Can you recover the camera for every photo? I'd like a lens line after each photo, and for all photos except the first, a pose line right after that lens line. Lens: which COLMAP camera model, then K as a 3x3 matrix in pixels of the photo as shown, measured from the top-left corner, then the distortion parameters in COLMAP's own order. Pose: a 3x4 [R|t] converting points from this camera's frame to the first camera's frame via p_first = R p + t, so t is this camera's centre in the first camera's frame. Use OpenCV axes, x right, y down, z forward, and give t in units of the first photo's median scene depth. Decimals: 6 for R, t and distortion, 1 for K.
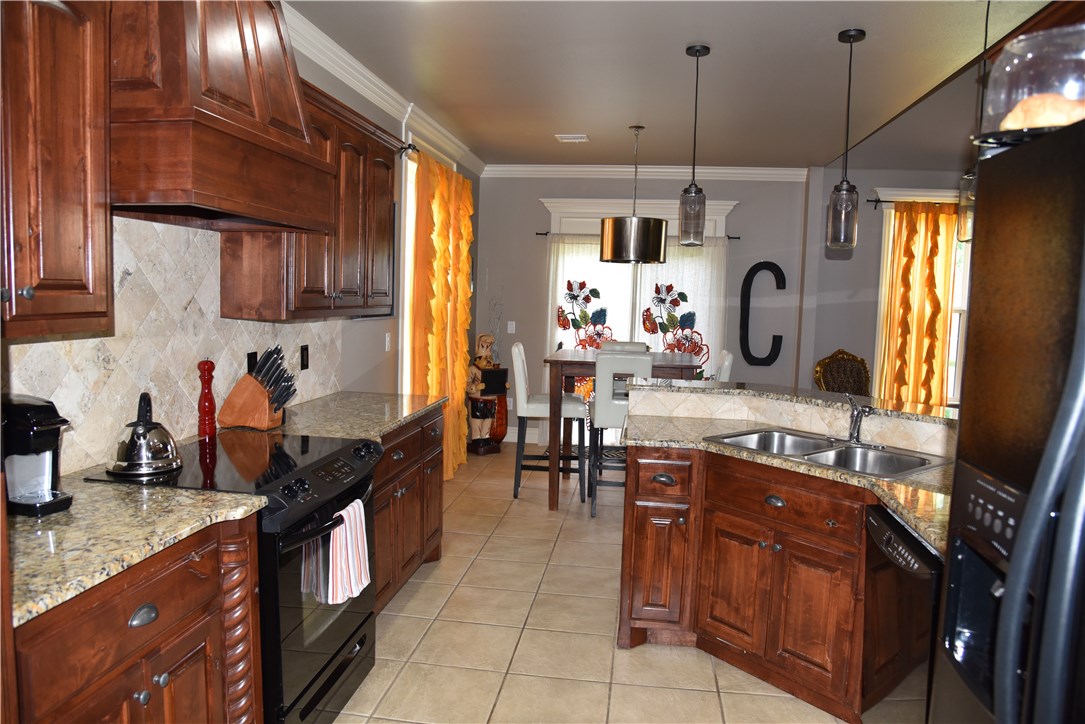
lens RADIAL K [[733.9, 0, 545.6], [0, 733.9, 364.4], [0, 0, 1]] dist [-0.099756, 0.010443]
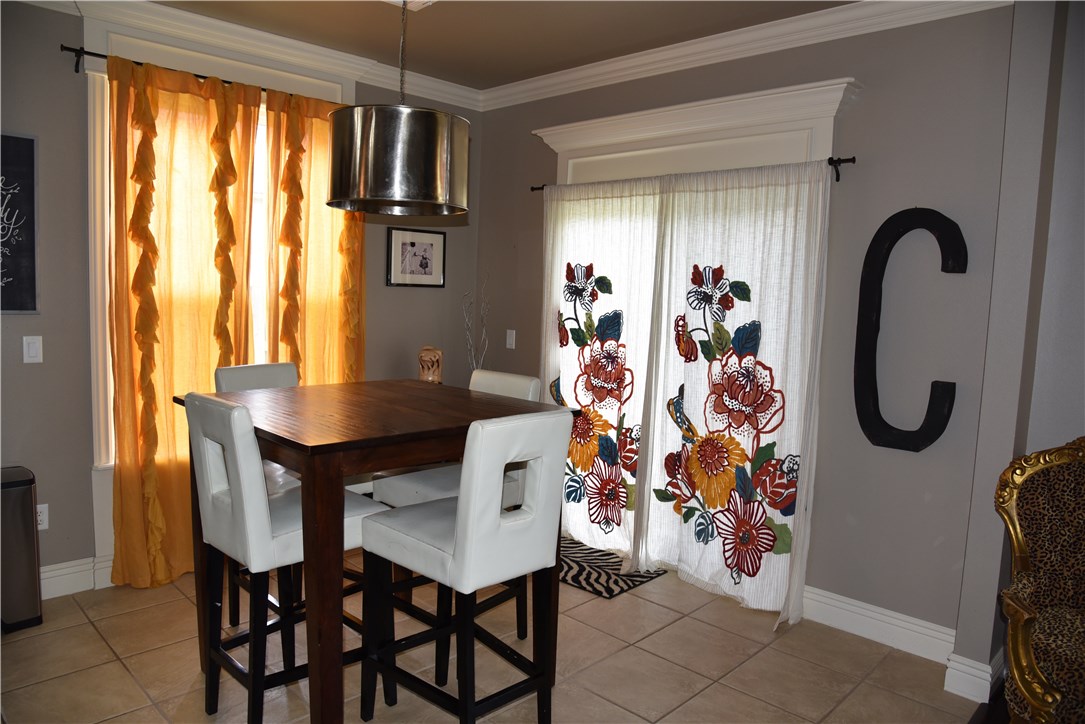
lens RADIAL K [[733.9, 0, 534.6], [0, 733.9, 365.9], [0, 0, 1]] dist [-0.099756, 0.010443]
pose [[0.789579, 0.062097, -0.610499, 0.380172], [-0.064058, 0.997772, 0.018641, -0.041660], [0.610296, 0.024389, 0.791798, 0.522082]]
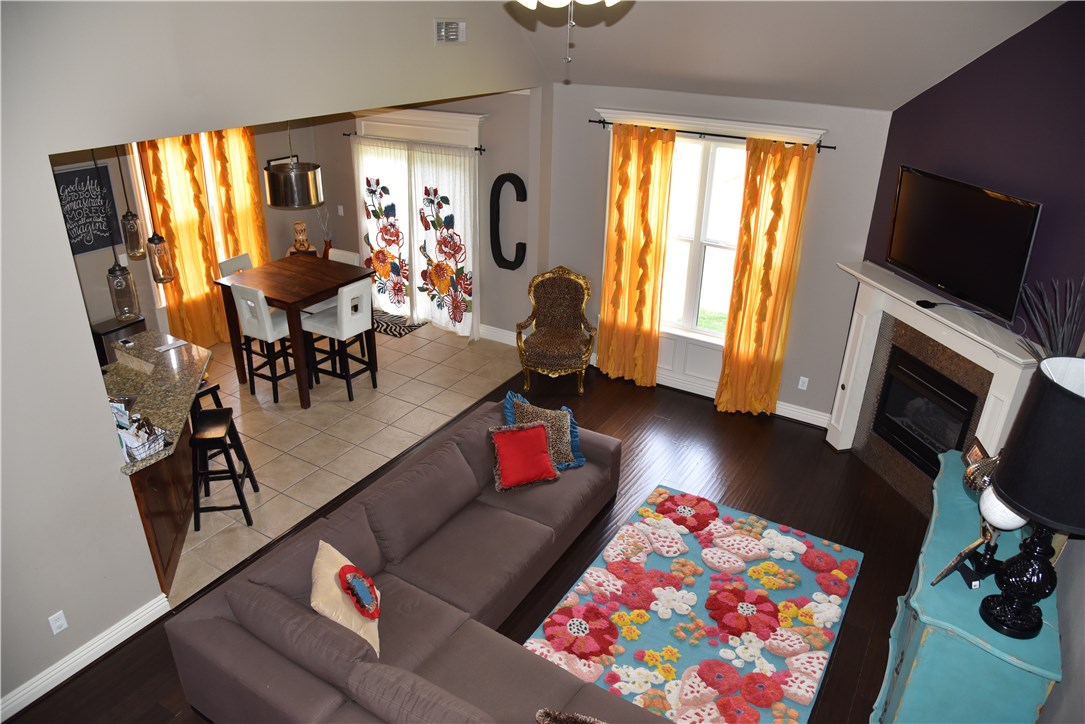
lens RADIAL K [[733.9, 0, 532.8], [0, 733.9, 360.5], [0, 0, 1]] dist [-0.099756, 0.010443]
pose [[0.912503, 0.163165, -0.375121, 0.763078], [-0.028066, 0.939819, 0.340517, -0.244314], [0.408106, -0.300195, 0.862167, 0.022361]]
